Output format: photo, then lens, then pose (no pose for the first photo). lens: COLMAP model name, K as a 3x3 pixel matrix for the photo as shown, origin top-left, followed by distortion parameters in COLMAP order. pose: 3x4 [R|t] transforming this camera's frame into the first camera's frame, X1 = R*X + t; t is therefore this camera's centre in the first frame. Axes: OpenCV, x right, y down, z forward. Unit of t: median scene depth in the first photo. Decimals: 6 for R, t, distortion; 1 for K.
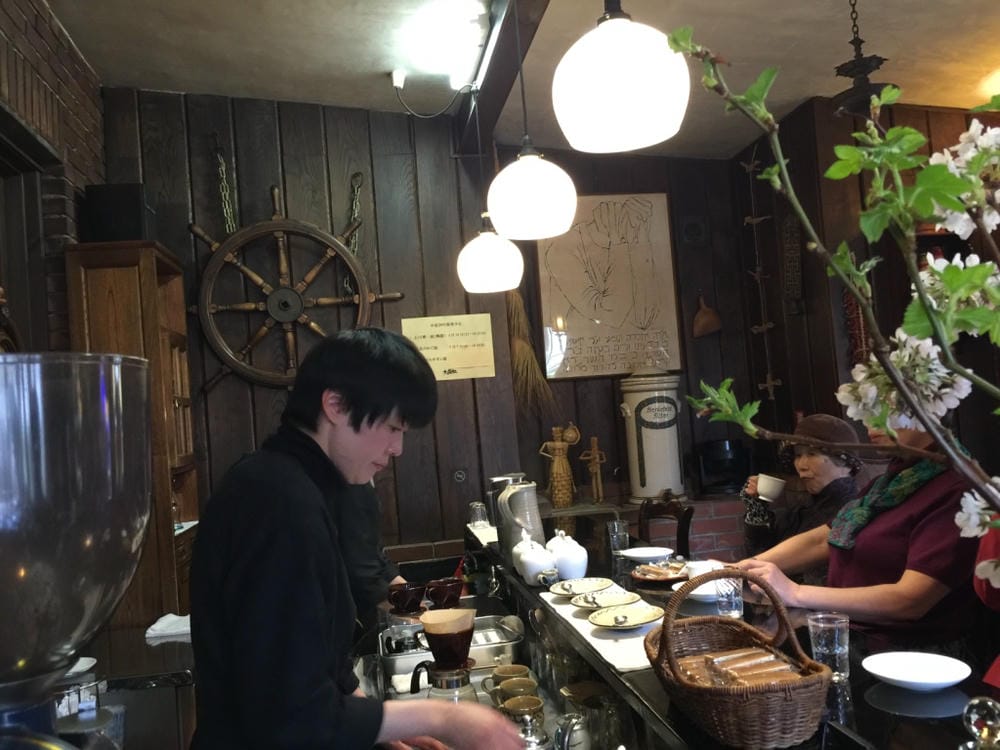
lens RADIAL K [[842.7, 0, 500.0], [0, 842.7, 375.0], [0, 0, 1]] dist [0.109541, -0.174082]
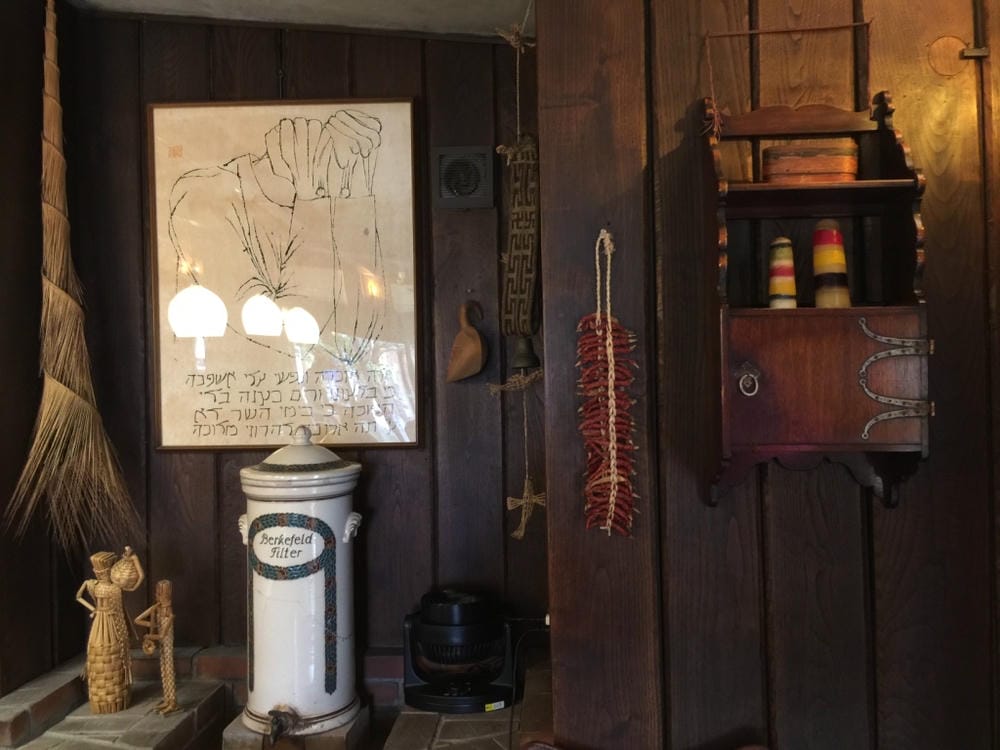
lens RADIAL K [[842.7, 0, 500.0], [0, 842.7, 375.0], [0, 0, 1]] dist [0.109541, -0.174082]
pose [[0.975762, 0.057036, -0.211272, 0.399094], [-0.046408, 0.997411, 0.054926, -0.085119], [0.213858, -0.043790, 0.975883, 0.536654]]
